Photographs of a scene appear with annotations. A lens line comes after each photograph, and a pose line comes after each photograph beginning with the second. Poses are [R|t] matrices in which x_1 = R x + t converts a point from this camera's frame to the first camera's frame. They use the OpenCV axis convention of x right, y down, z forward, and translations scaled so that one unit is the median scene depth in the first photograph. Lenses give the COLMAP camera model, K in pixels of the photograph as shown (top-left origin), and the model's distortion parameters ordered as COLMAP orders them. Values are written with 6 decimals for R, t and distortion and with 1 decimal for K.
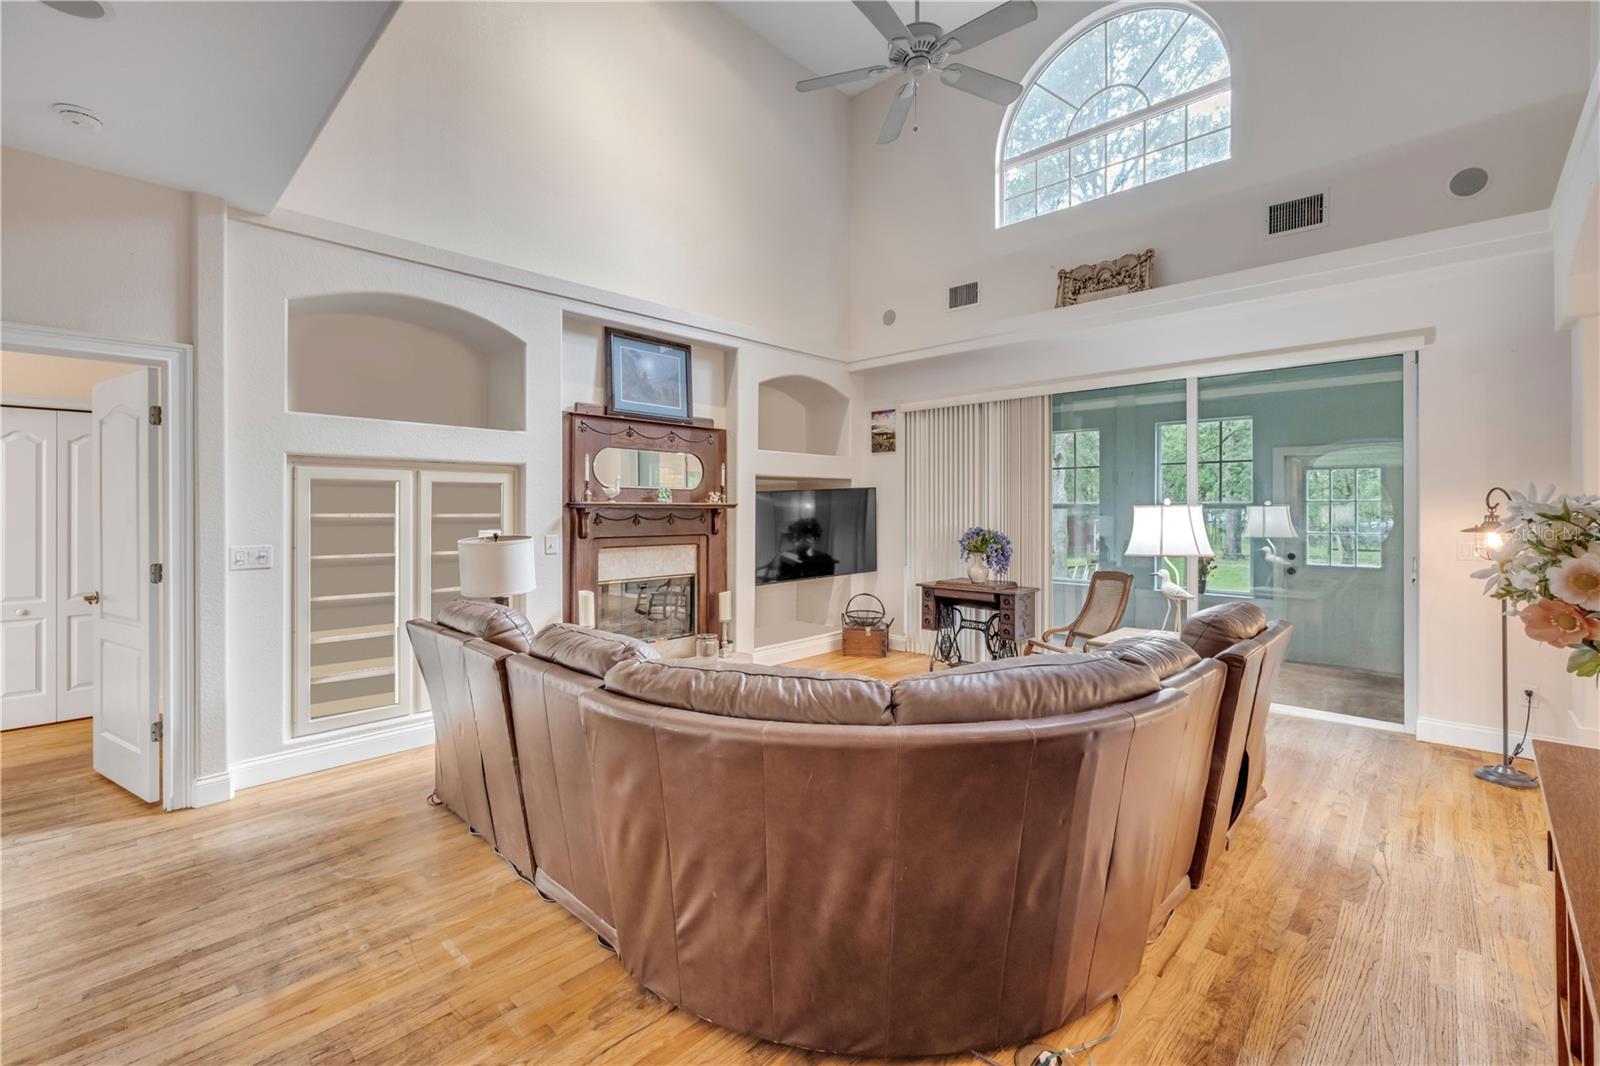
lens RADIAL K [[687.6, 0, 797.1], [0, 687.6, 508.4], [0, 0, 1]] dist [-0.000217, 0.000002]
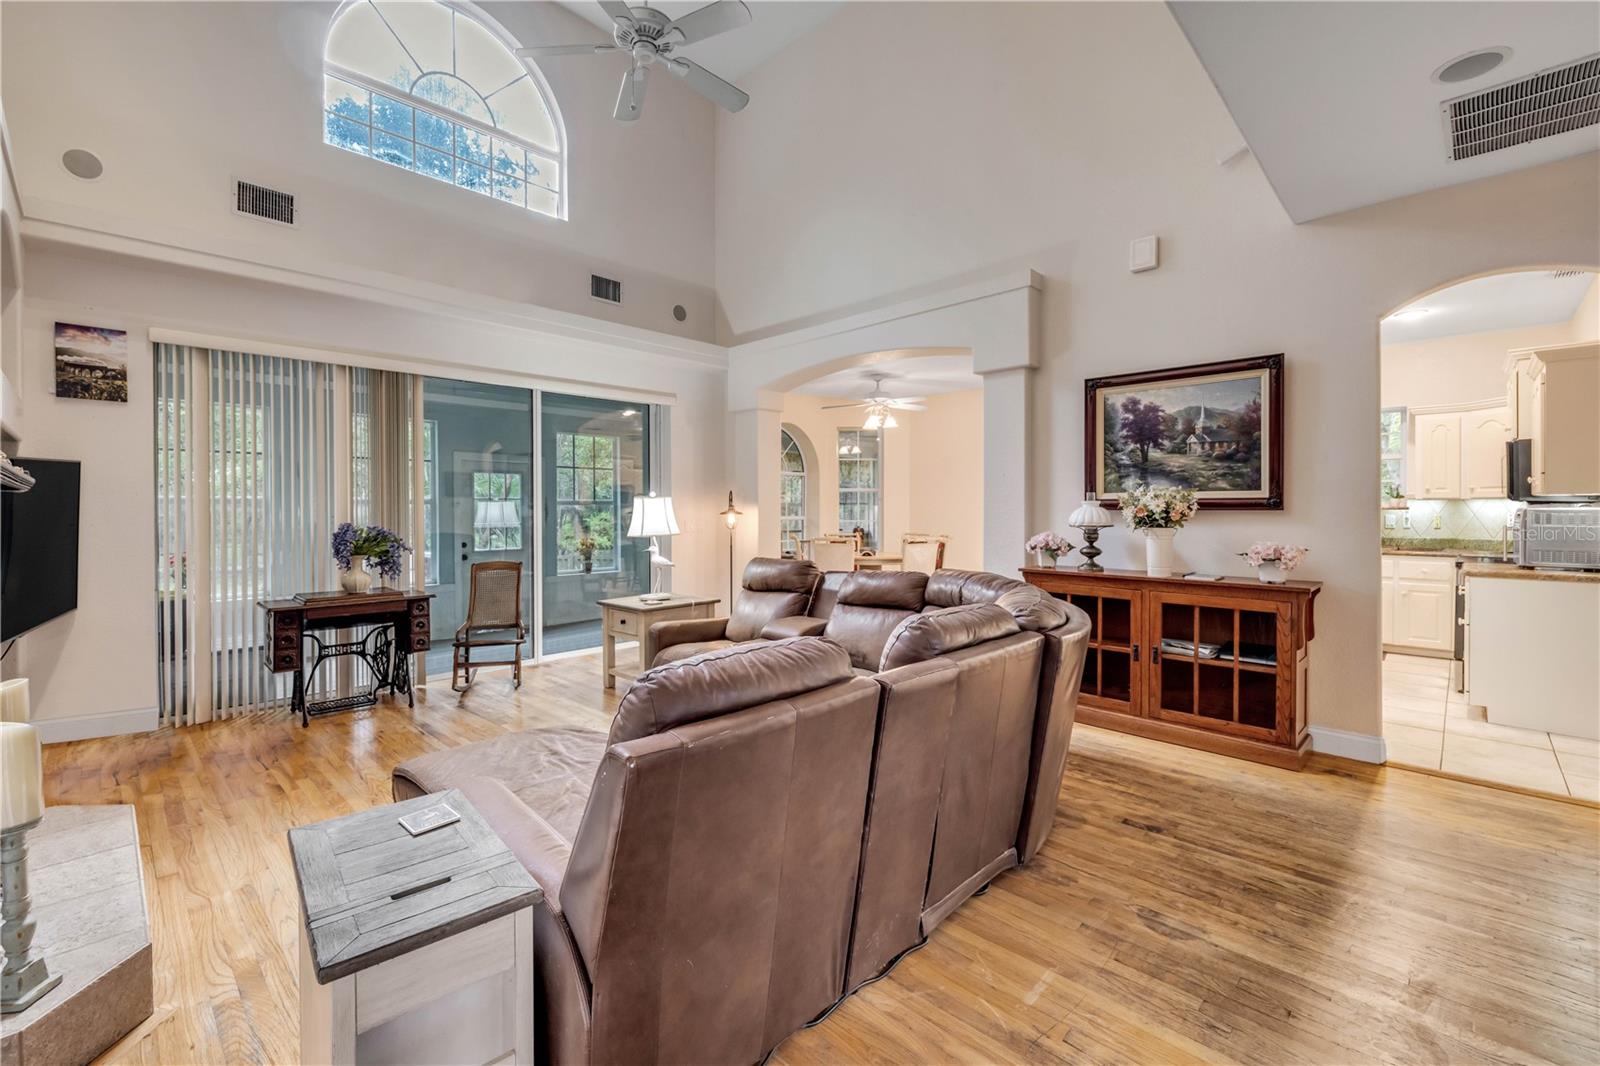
lens RADIAL K [[674.2, 0, 798.0], [0, 674.2, 516.4], [0, 0, 1]] dist [-0.001622, 0.000171]
pose [[0.008821, -0.010207, 0.999909, -0.514608], [0.005130, 0.999935, 0.010162, 0.014396], [-0.999948, 0.005040, 0.008872, 0.494585]]
